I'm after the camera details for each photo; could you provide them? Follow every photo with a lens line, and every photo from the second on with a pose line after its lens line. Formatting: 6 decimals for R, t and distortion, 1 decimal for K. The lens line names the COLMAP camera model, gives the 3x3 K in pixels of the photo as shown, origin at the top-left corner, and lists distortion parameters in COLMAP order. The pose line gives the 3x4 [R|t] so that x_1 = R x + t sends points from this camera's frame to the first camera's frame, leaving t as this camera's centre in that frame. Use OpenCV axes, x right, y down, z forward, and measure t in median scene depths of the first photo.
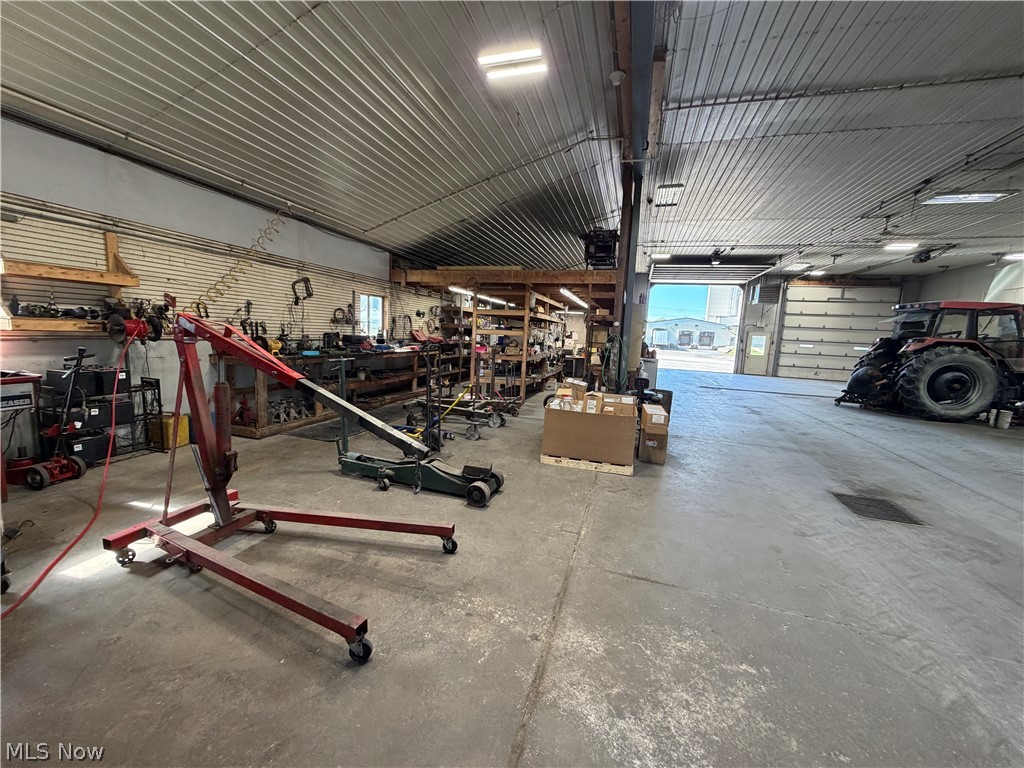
lens RADIAL K [[407.9, 0, 508.5], [0, 407.9, 384.9], [0, 0, 1]] dist [0.002114, -0.000278]
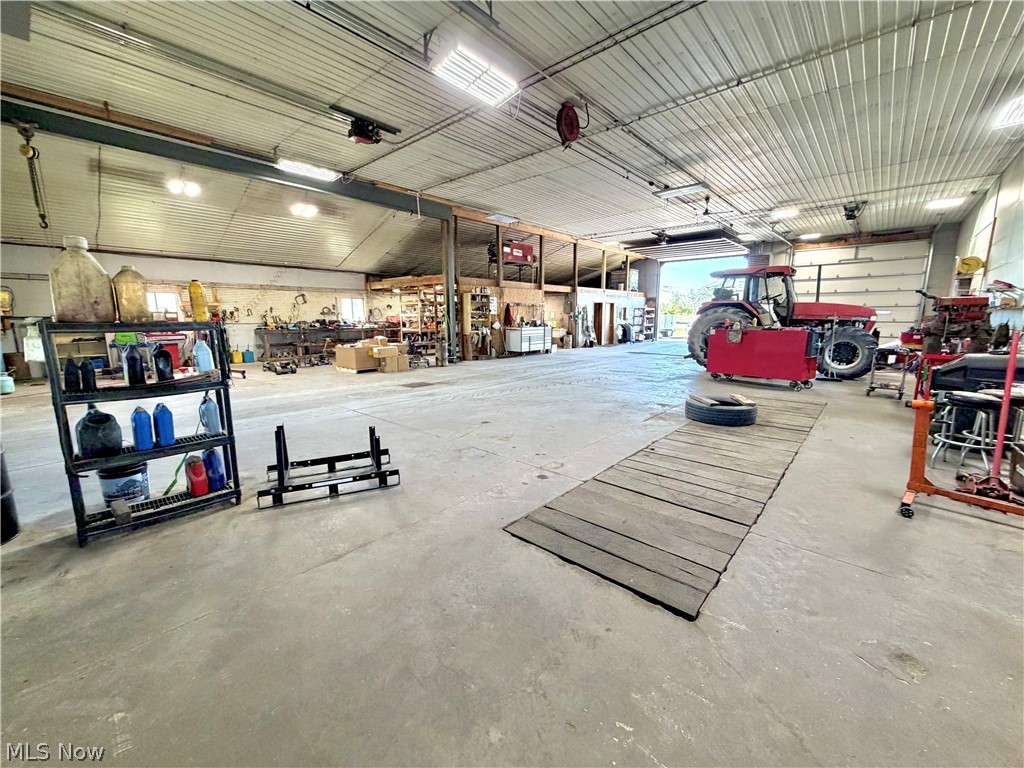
lens RADIAL K [[407.9, 0, 507.3], [0, 407.9, 385.2], [0, 0, 1]] dist [0.002114, -0.000278]
pose [[0.906092, 0.020481, -0.422585, 1.229389], [-0.006911, 0.999411, 0.033619, 0.120778], [0.423024, -0.027542, 0.905700, -0.444757]]
